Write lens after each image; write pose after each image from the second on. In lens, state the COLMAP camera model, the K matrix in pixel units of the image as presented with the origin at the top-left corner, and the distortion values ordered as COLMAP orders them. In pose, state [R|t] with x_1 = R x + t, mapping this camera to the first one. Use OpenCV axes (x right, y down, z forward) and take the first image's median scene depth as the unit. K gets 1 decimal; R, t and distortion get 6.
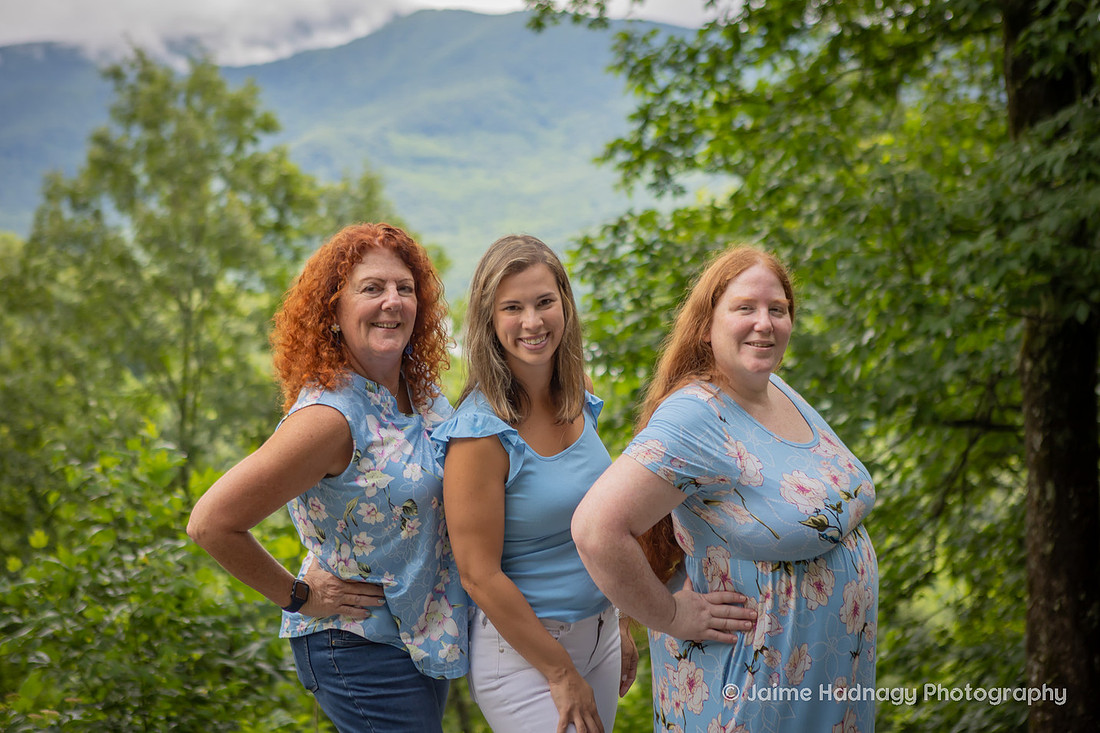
lens RADIAL K [[1957.0, 0, 555.8], [0, 1957.0, 357.6], [0, 0, 1]] dist [0.334717, 0.000000]
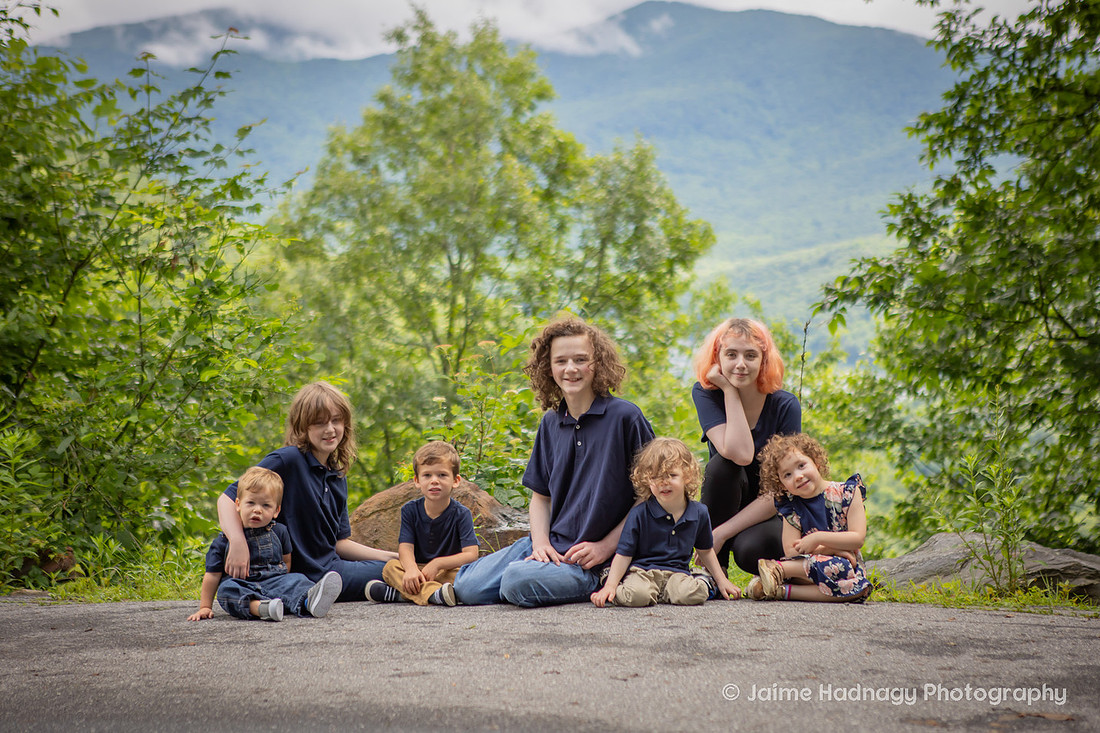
lens RADIAL K [[2177.8, 0, 534.9], [0, 2177.8, 363.6], [0, 0, 1]] dist [0.048816, 0.000000]
pose [[0.991643, 0.085407, -0.096694, -0.051468], [-0.086642, 0.996202, -0.008641, 0.044774], [0.095589, 0.016946, 0.995277, -0.146361]]
